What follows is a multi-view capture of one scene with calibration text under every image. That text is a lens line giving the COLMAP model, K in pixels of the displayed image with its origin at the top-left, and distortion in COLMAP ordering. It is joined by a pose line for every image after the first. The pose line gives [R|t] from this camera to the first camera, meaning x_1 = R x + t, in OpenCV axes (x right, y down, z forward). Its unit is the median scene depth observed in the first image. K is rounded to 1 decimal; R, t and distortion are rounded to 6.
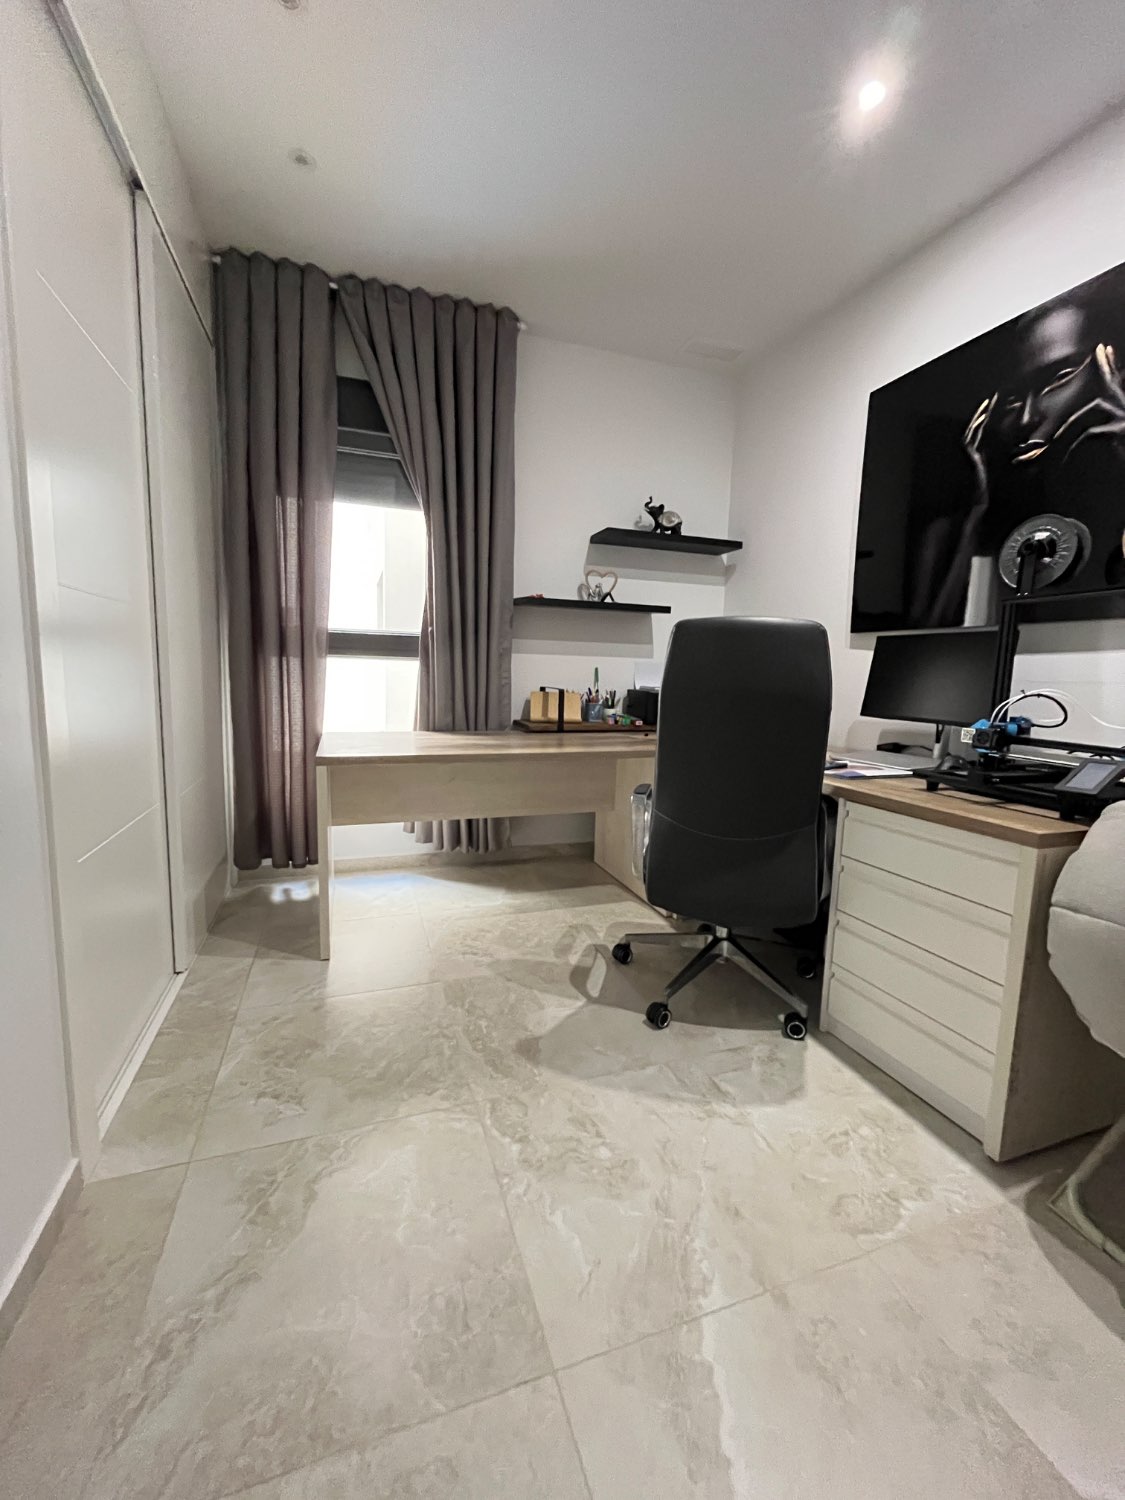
lens RADIAL K [[609.5, 0, 562.9], [0, 609.5, 749.6], [0, 0, 1]] dist [-0.002458, 0.000084]
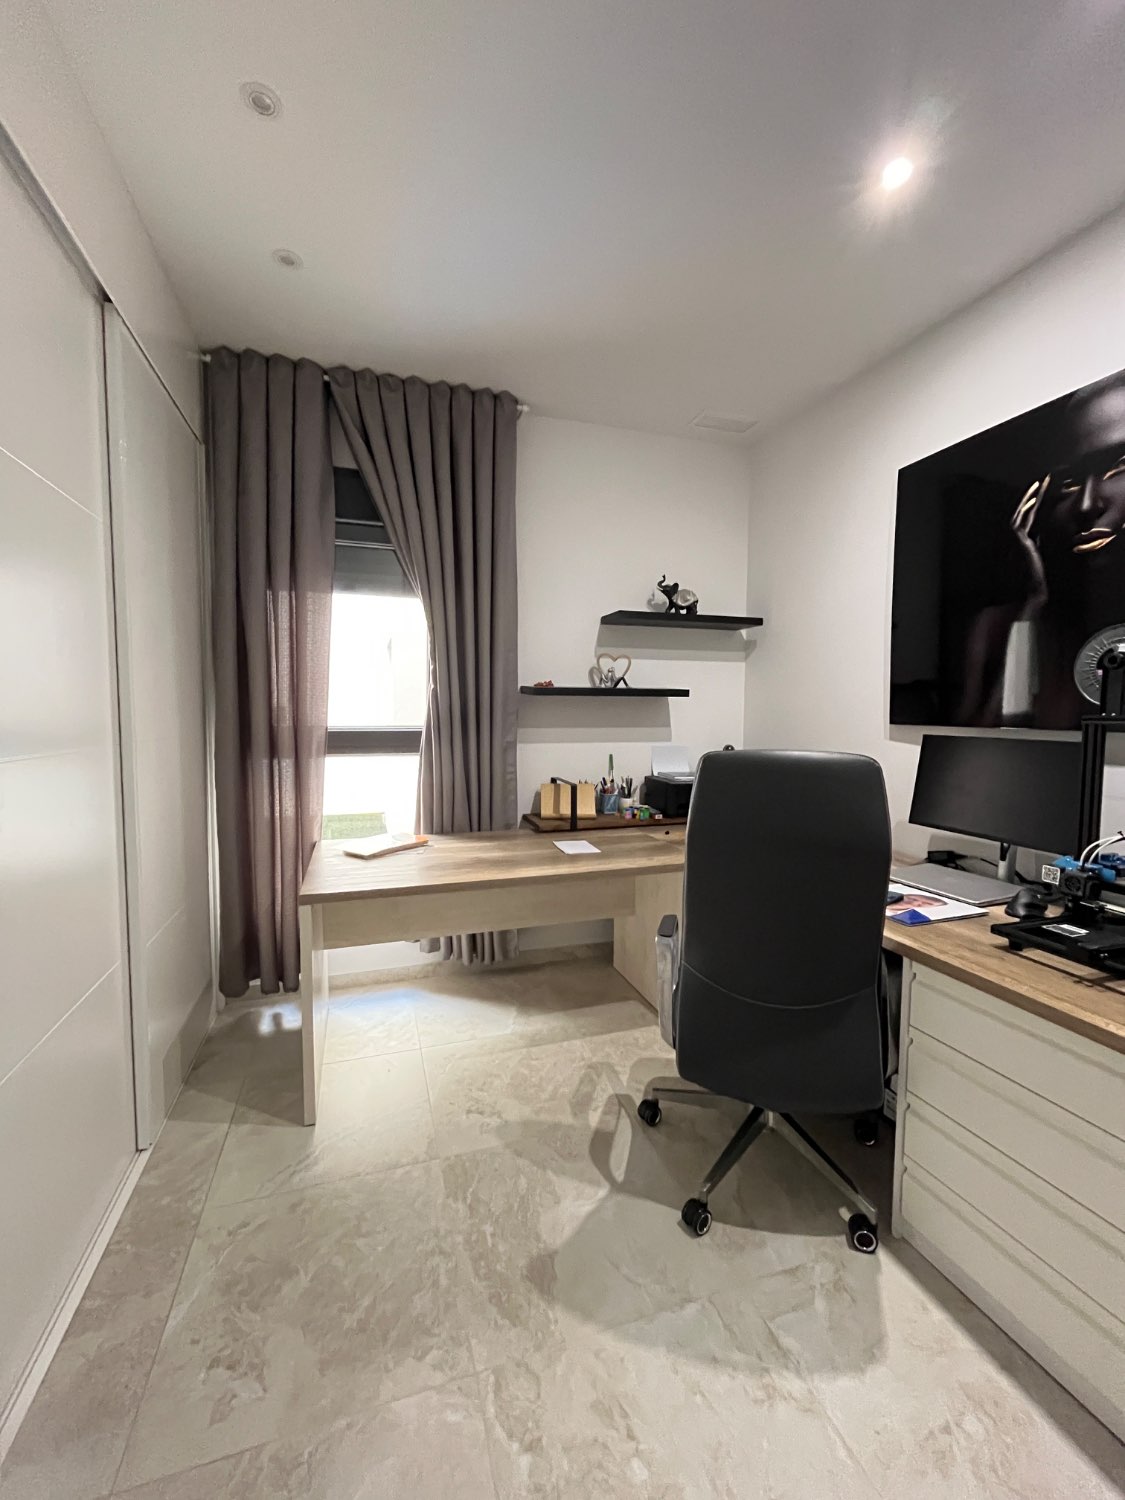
lens RADIAL K [[609.5, 0, 562.9], [0, 609.5, 749.6], [0, 0, 1]] dist [-0.002458, 0.000084]
pose [[0.999463, -0.022437, -0.023884, 0.006240], [0.020922, 0.997862, -0.061914, -0.128203], [0.025222, 0.061381, 0.997796, 0.098807]]
